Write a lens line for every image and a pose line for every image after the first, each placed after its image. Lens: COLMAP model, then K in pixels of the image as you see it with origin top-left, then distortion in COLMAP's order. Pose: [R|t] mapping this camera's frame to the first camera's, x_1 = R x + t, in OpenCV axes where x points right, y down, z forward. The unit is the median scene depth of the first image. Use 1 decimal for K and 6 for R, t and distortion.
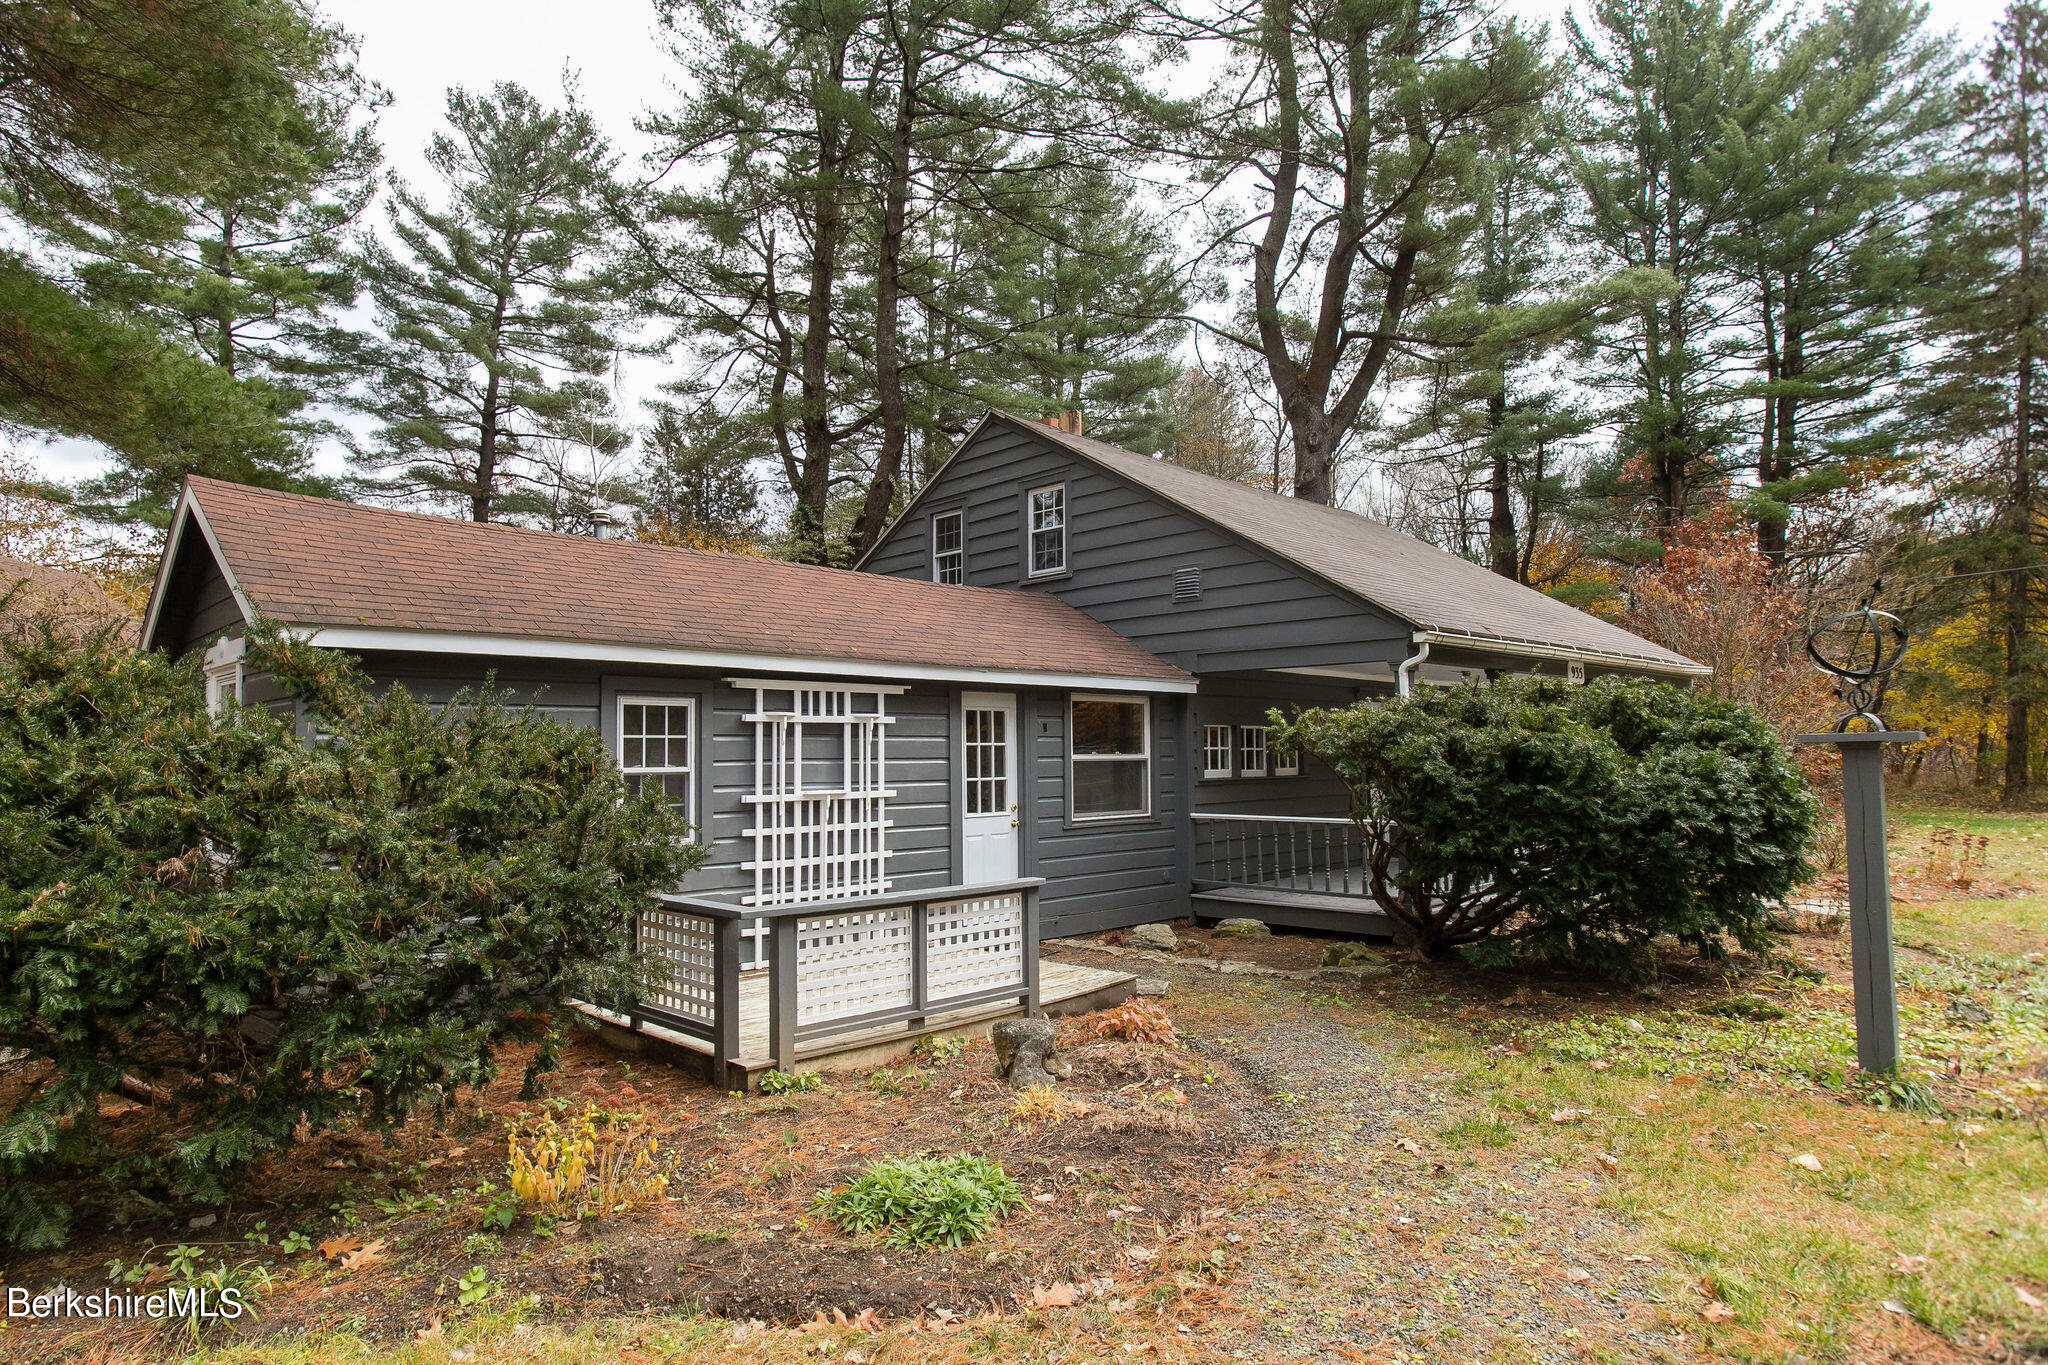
lens RADIAL K [[1196.5, 0, 1026.7], [0, 1196.5, 689.3], [0, 0, 1]] dist [-0.001205, 0.000683]
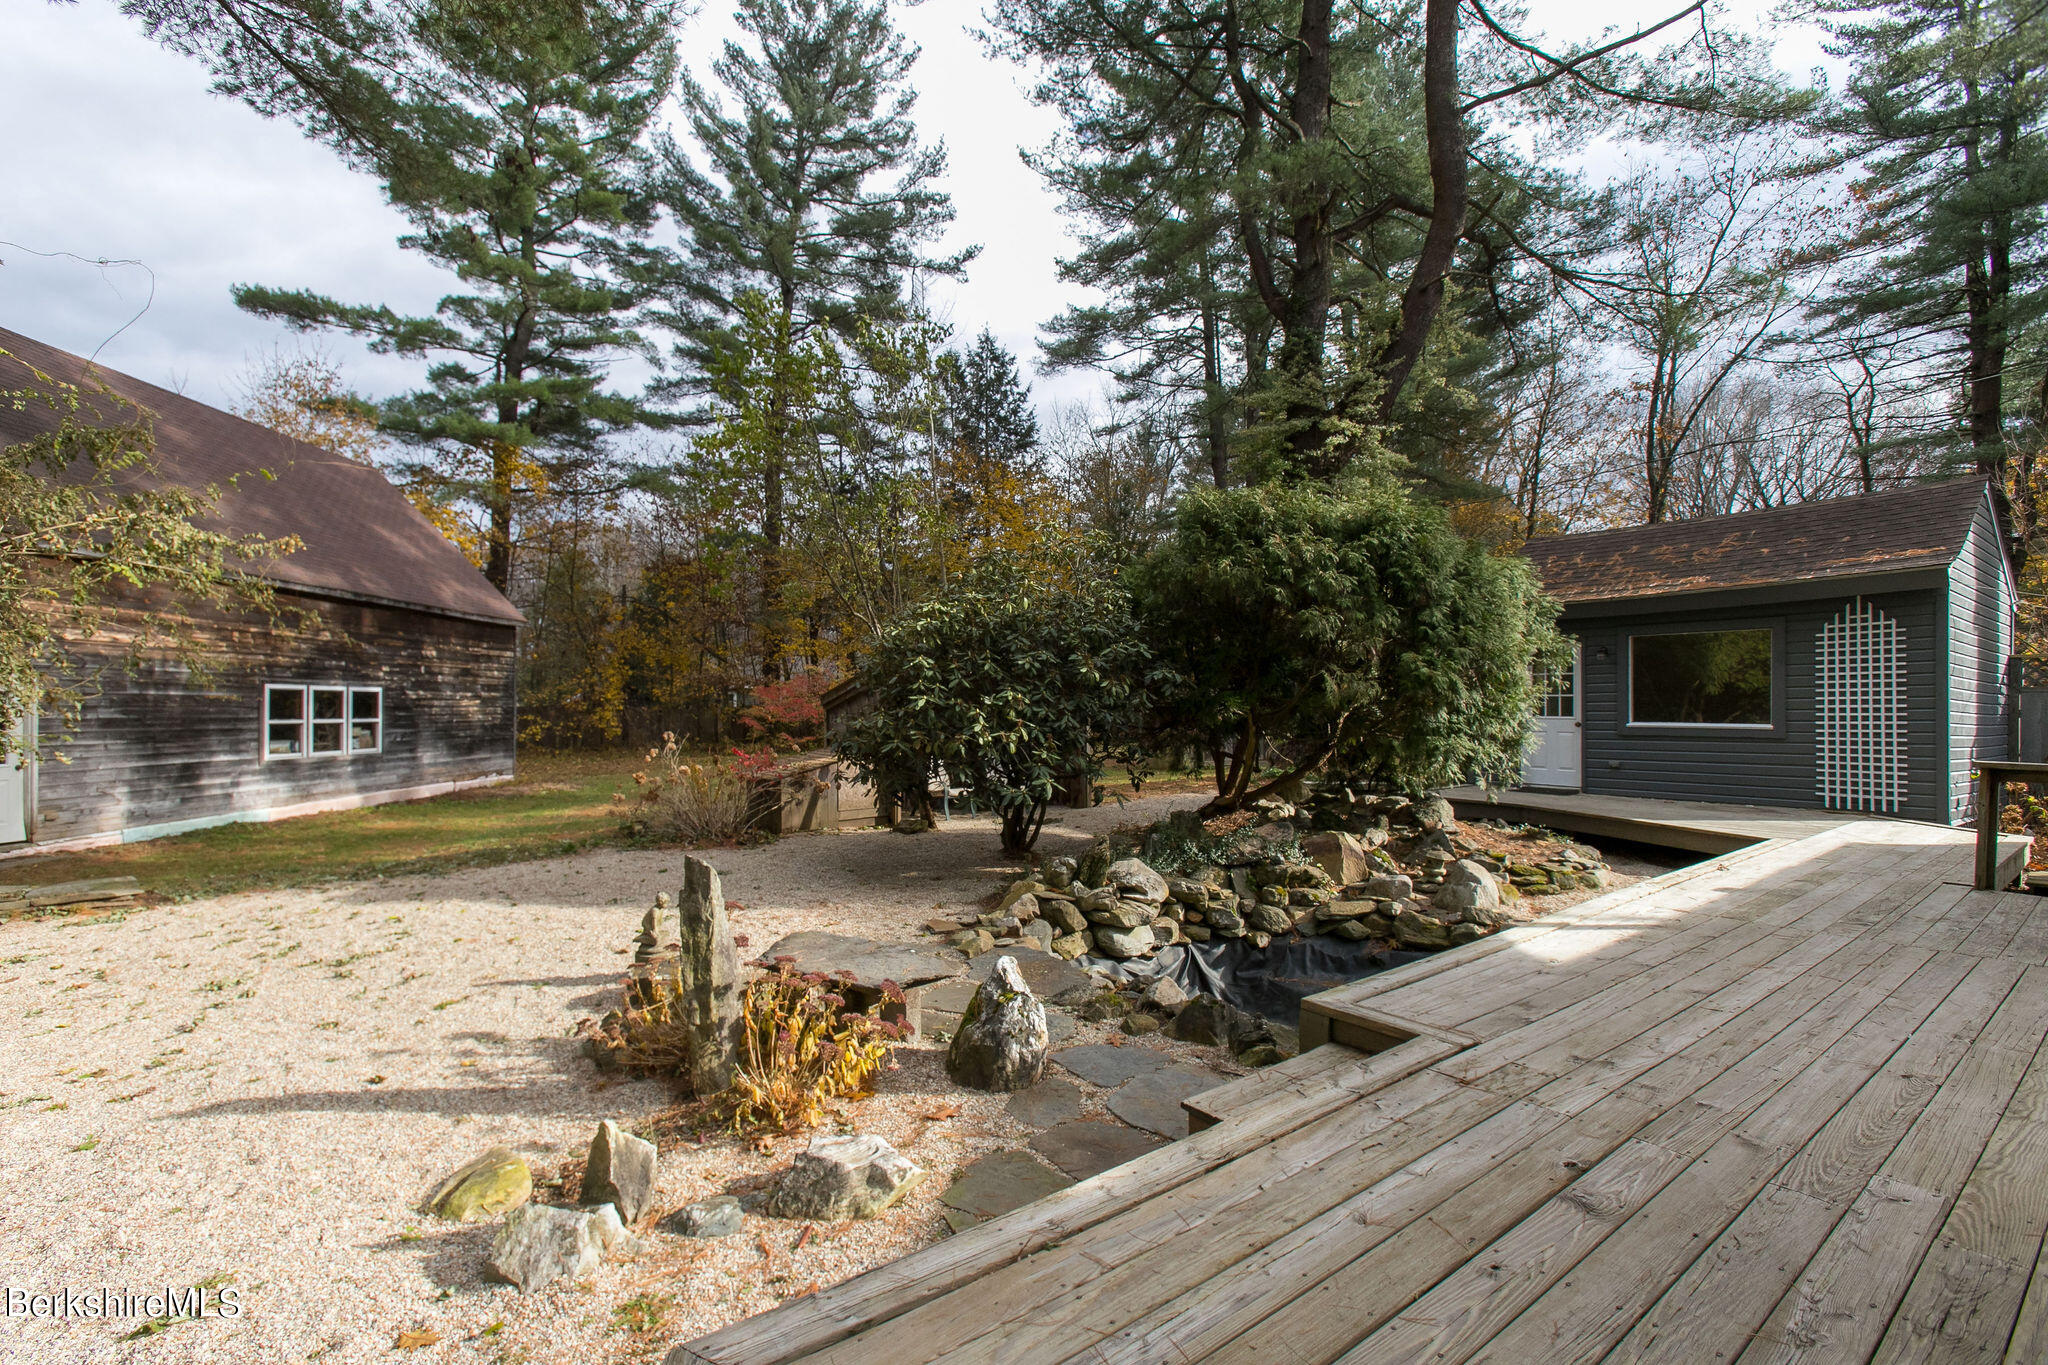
lens RADIAL K [[896.2, 0, 986.5], [0, 896.2, 703.9], [0, 0, 1]] dist [-0.002553, 0.005280]
pose [[0.990595, 0.008530, -0.136559, -0.193051], [-0.000970, 0.998468, 0.055330, 0.022240], [0.136822, -0.054677, 0.989086, 0.301680]]
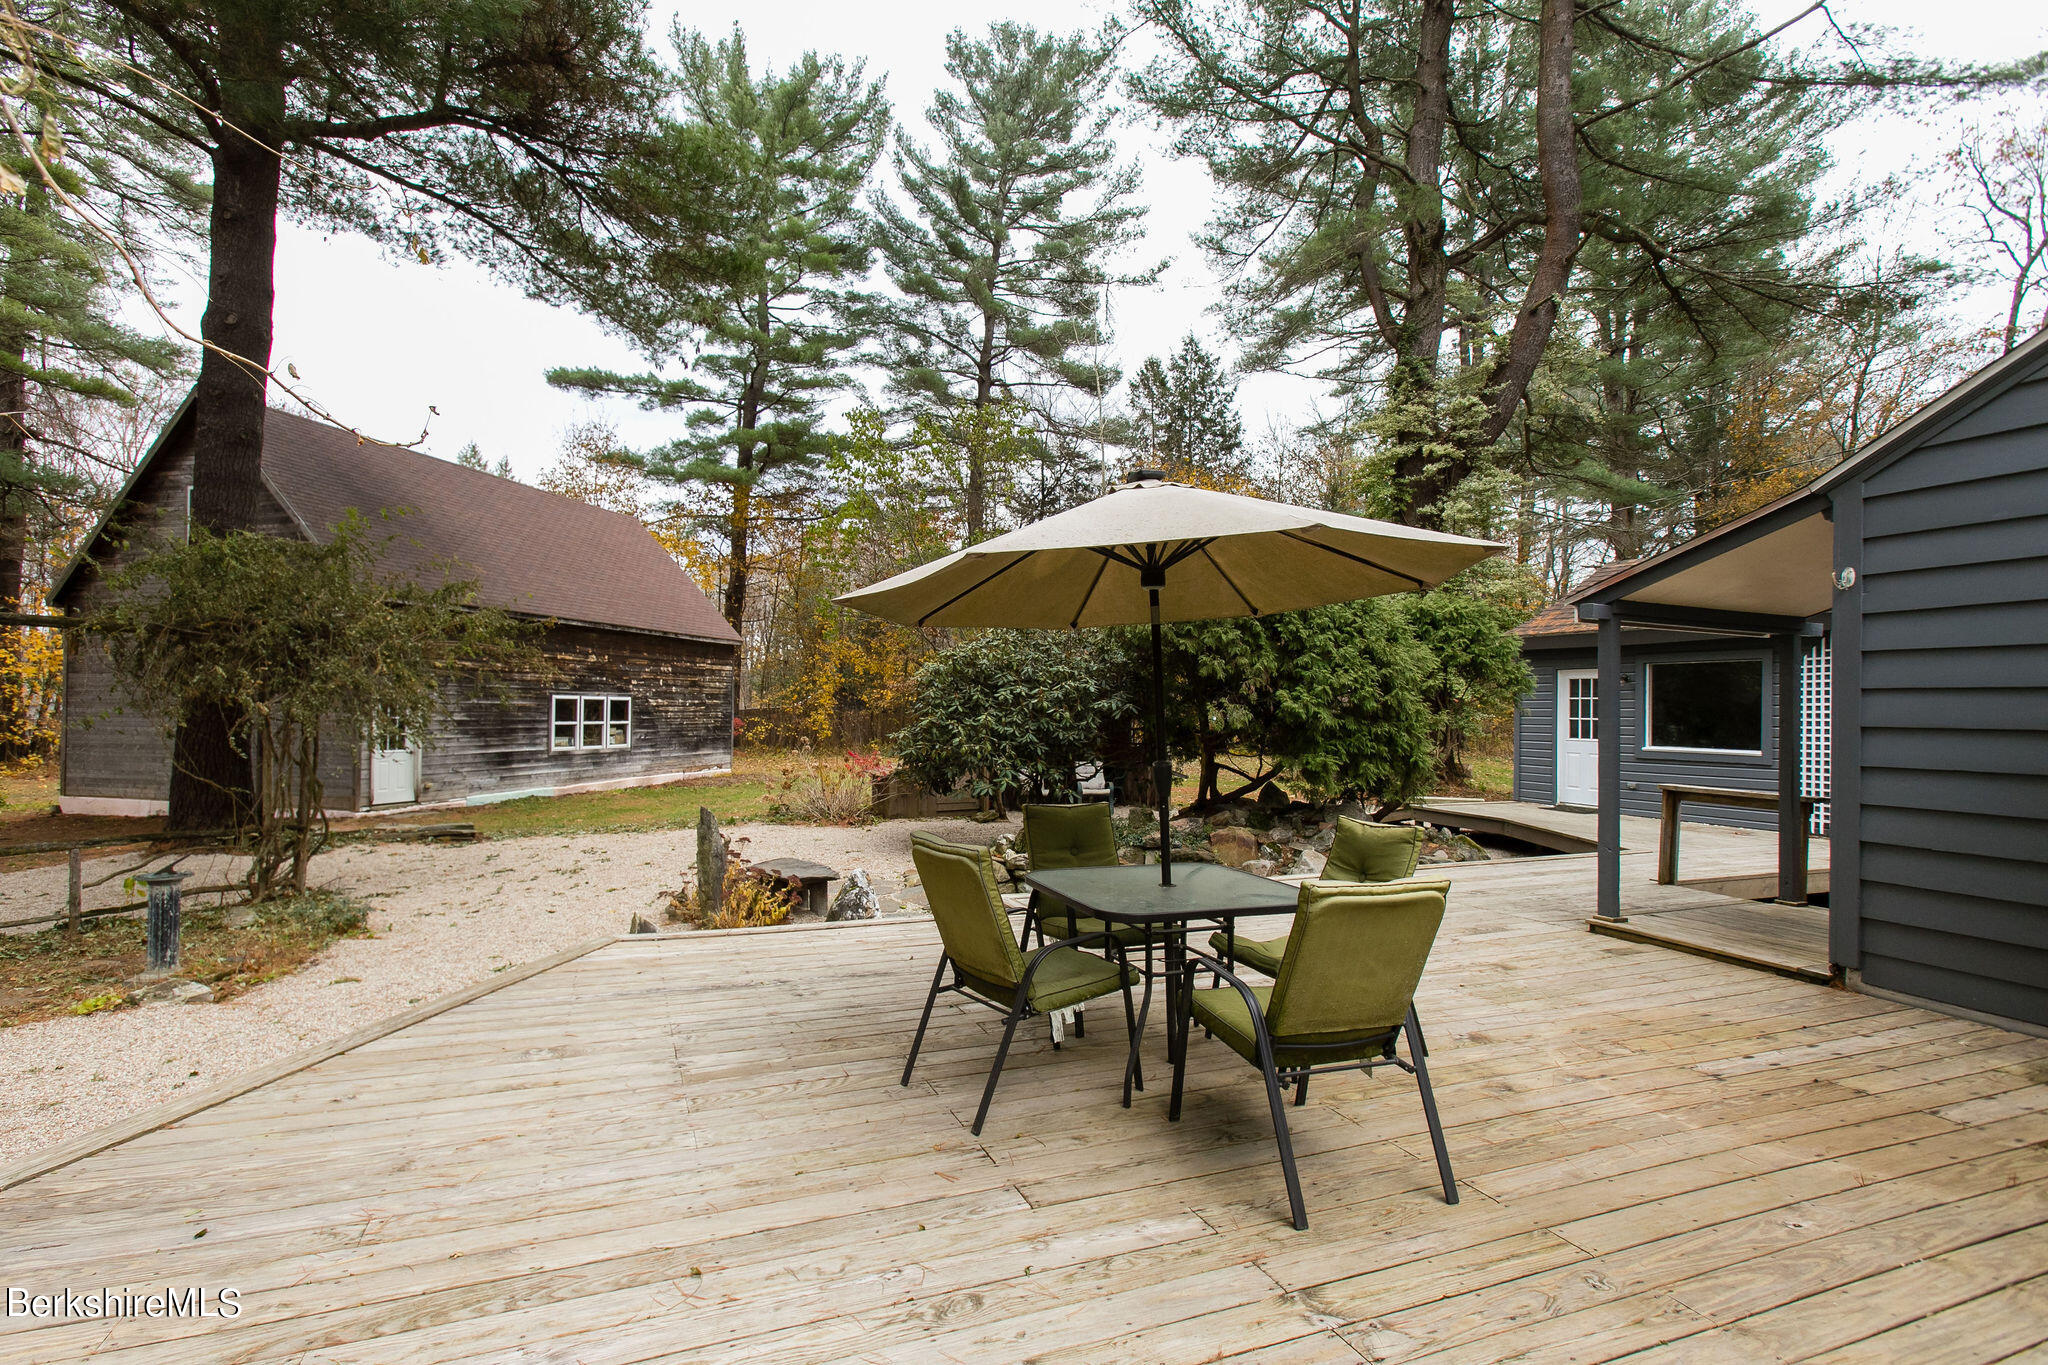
lens RADIAL K [[966.1, 0, 988.5], [0, 966.1, 696.5], [0, 0, 1]] dist [-0.003867, 0.003684]
pose [[0.919046, 0.016212, -0.393817, -0.123883], [0.001290, 0.999025, 0.044135, 0.014685], [0.394148, -0.041070, 0.918129, 0.245308]]
